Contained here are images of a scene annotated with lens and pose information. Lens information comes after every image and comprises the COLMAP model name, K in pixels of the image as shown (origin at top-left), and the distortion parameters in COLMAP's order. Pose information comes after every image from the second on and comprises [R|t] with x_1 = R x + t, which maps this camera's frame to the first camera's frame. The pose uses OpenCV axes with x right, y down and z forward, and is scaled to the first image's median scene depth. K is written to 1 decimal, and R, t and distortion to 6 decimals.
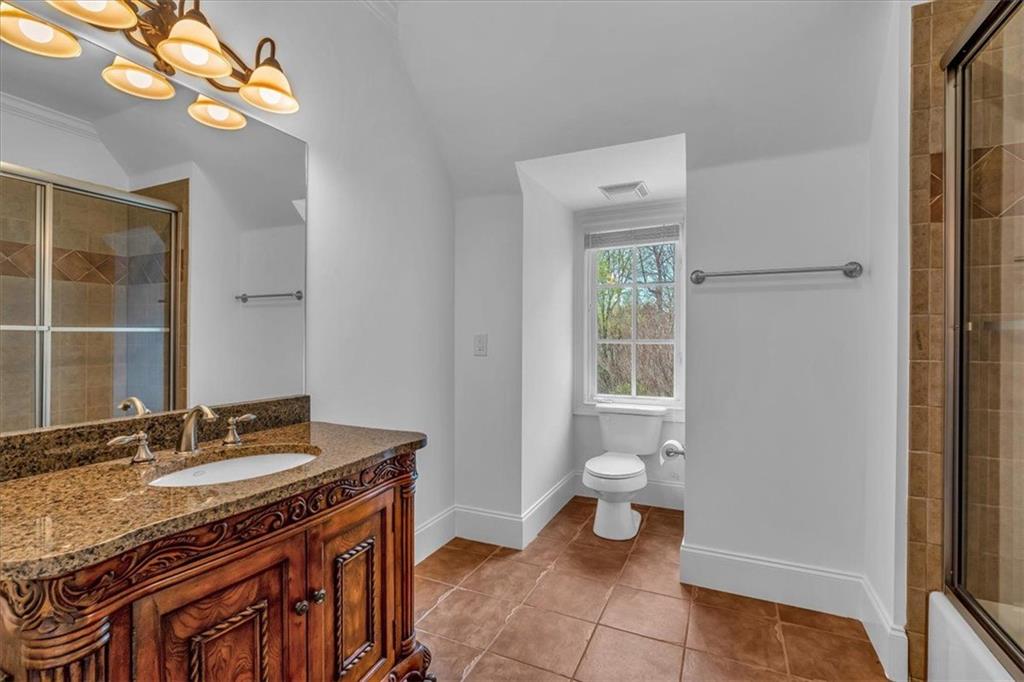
lens RADIAL K [[460.7, 0, 515.7], [0, 460.7, 340.5], [0, 0, 1]] dist [-0.003522, -0.000081]
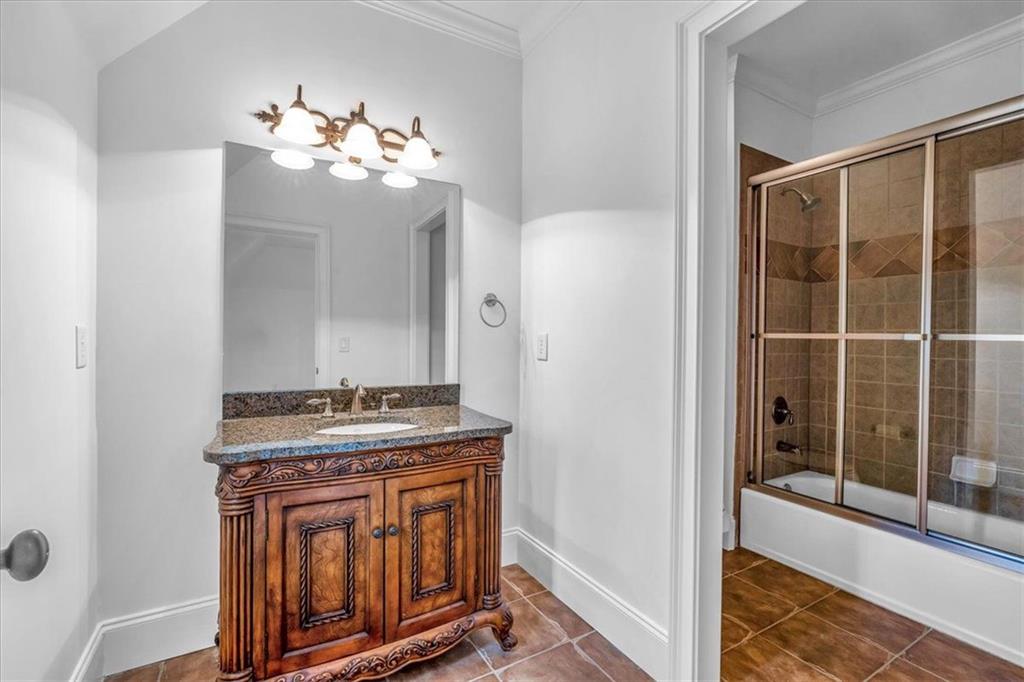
lens RADIAL K [[460.7, 0, 515.1], [0, 460.7, 340.0], [0, 0, 1]] dist [-0.003522, -0.000081]
pose [[0.813787, 0.004061, -0.581149, 0.541082], [-0.003580, 0.999992, 0.001976, -0.007346], [0.581153, 0.000472, 0.813794, 0.074201]]
